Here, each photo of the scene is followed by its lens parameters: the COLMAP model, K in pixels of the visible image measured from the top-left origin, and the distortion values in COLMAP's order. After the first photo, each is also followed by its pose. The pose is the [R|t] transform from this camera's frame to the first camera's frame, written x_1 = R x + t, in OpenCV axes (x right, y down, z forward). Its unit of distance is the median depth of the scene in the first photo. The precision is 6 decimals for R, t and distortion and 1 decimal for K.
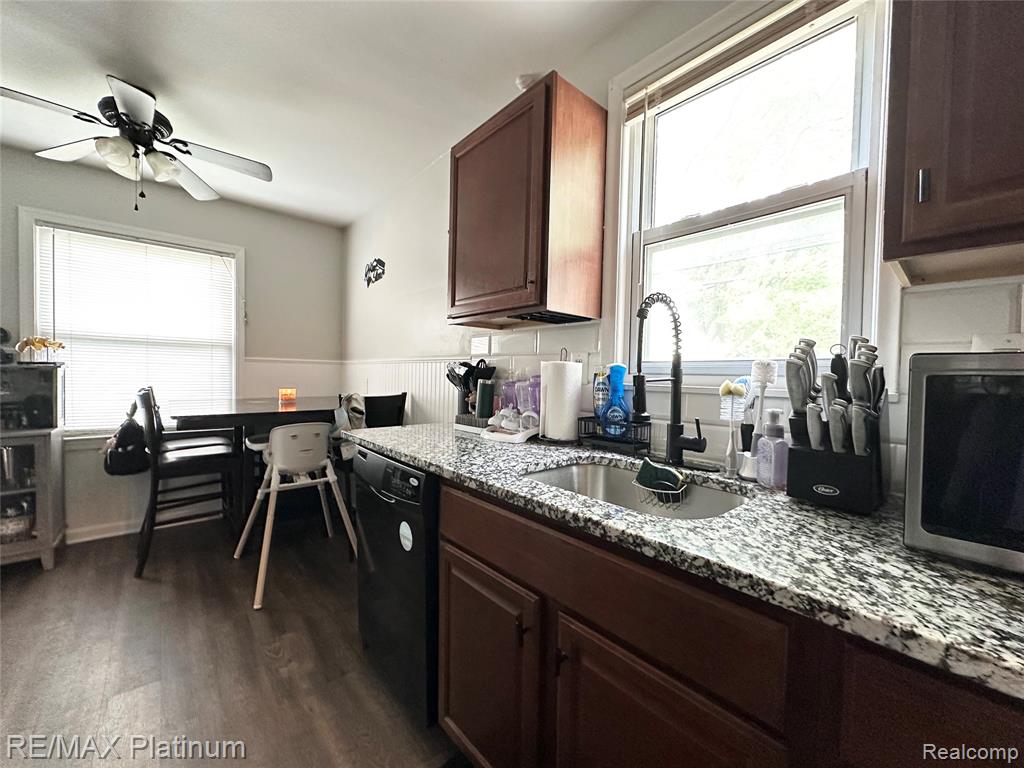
lens RADIAL K [[409.9, 0, 511.4], [0, 409.9, 383.9], [0, 0, 1]] dist [0.004380, 0.000856]
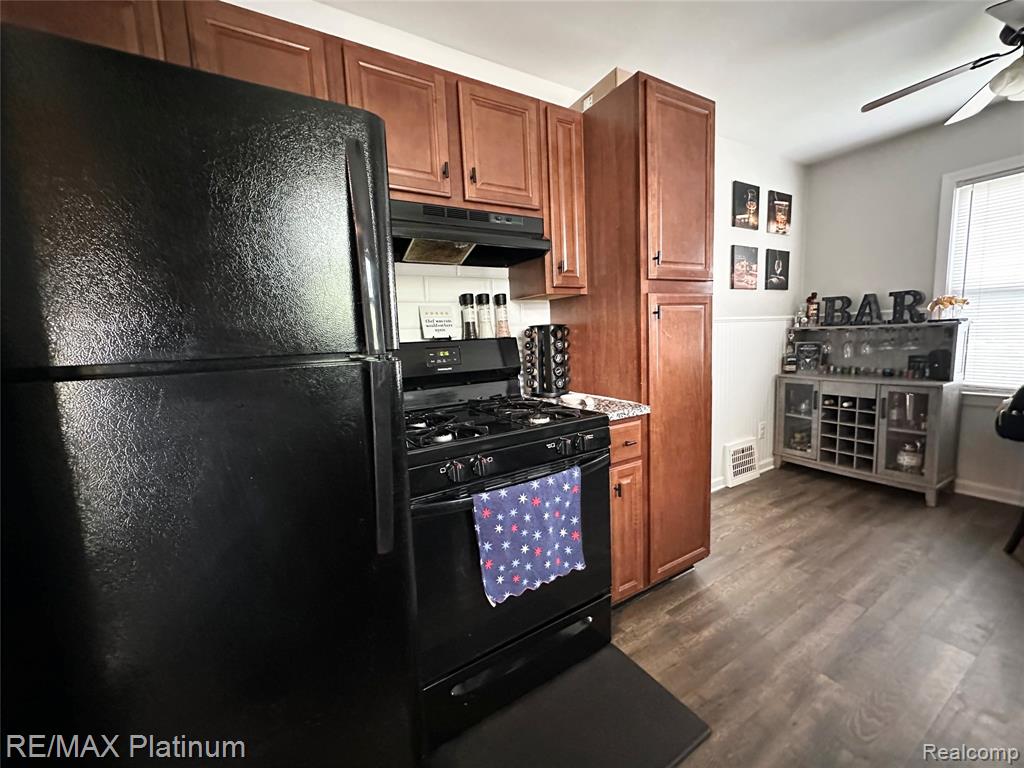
lens RADIAL K [[409.9, 0, 512.2], [0, 409.9, 385.3], [0, 0, 1]] dist [0.004380, 0.000856]
pose [[-0.176336, 0.109097, -0.978266, 0.162460], [0.014944, 0.994021, 0.108160, -0.017977], [0.984217, 0.004453, -0.176912, 0.090899]]
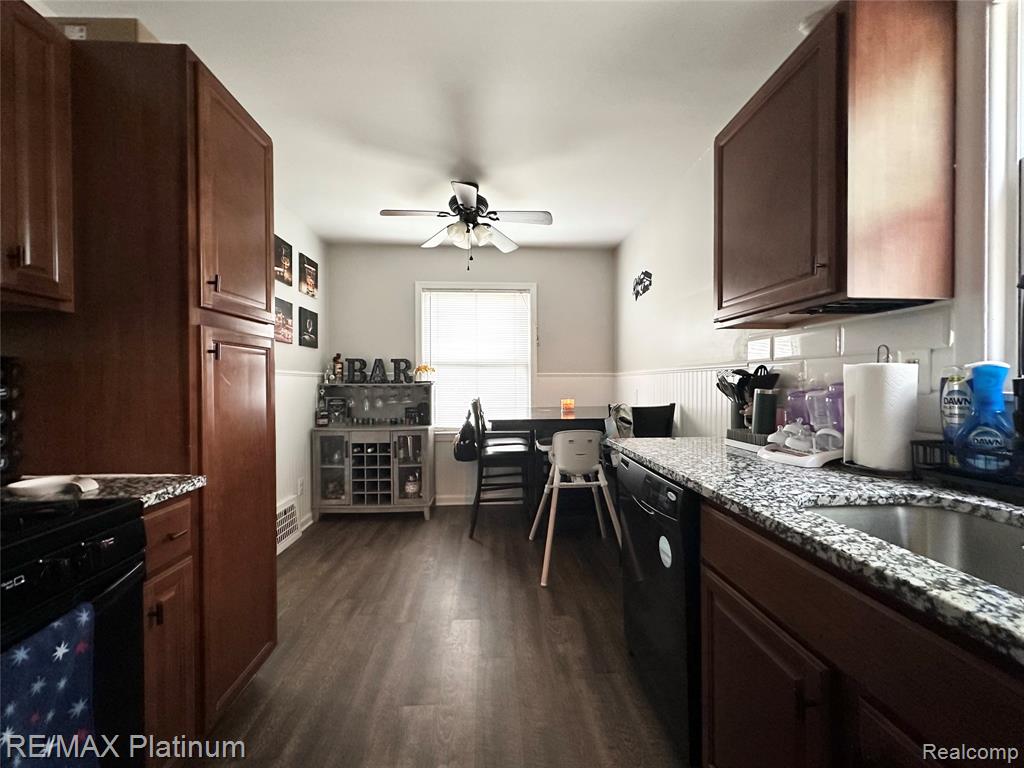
lens RADIAL K [[409.9, 0, 512.8], [0, 409.9, 383.4], [0, 0, 1]] dist [0.004380, 0.000856]
pose [[0.794126, -0.021067, -0.607388, 0.039553], [0.004288, 0.999568, -0.029064, 0.000588], [0.607738, 0.020476, 0.793873, 0.003335]]
